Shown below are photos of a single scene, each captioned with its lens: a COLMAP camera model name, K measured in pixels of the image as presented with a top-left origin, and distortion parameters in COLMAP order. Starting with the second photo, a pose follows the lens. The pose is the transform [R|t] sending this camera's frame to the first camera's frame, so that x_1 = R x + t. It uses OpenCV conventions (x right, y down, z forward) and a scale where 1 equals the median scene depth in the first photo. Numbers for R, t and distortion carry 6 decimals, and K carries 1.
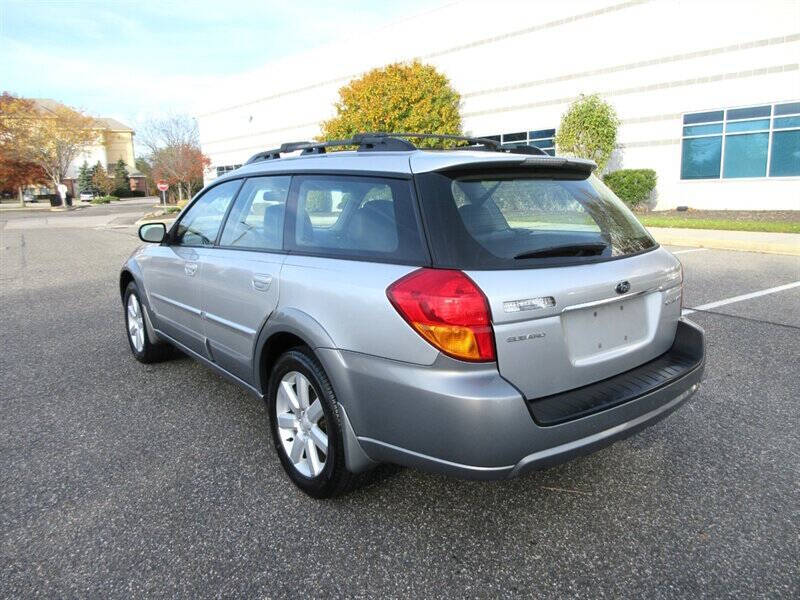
lens RADIAL K [[584.7, 0, 400.0], [0, 584.7, 300.0], [0, 0, 1]] dist [-0.006769, -0.008978]
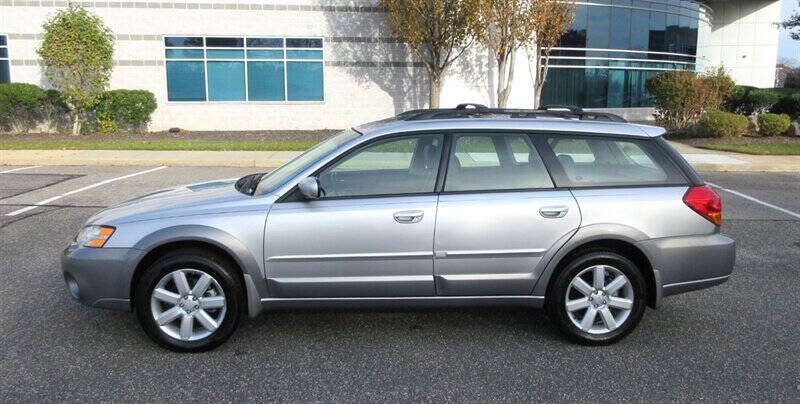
lens RADIAL K [[665.4, 0, 386.7], [0, 665.4, 203.0], [0, 0, 1]] dist [-0.011183, -0.001245]
pose [[0.558298, -0.104440, 0.823040, -0.278882], [0.133166, 0.990463, 0.035354, -0.025351], [-0.818883, 0.089863, 0.566882, 0.068011]]
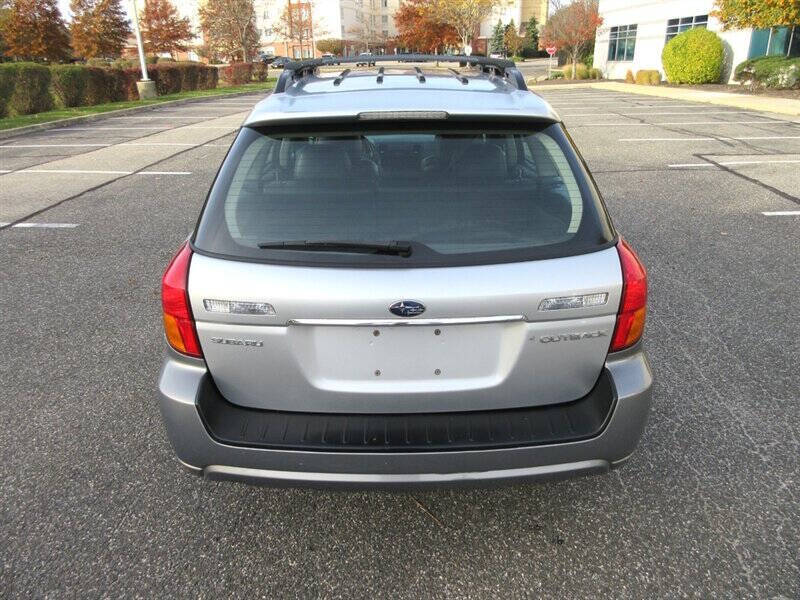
lens RADIAL K [[587.8, 0, 400.0], [0, 587.8, 300.0], [0, 0, 1]] dist [-0.004125, -0.002287]
pose [[0.797754, 0.240773, -0.552826, 0.098798], [-0.116147, 0.961008, 0.250943, -0.027464], [0.591691, -0.135982, 0.794614, 0.051816]]
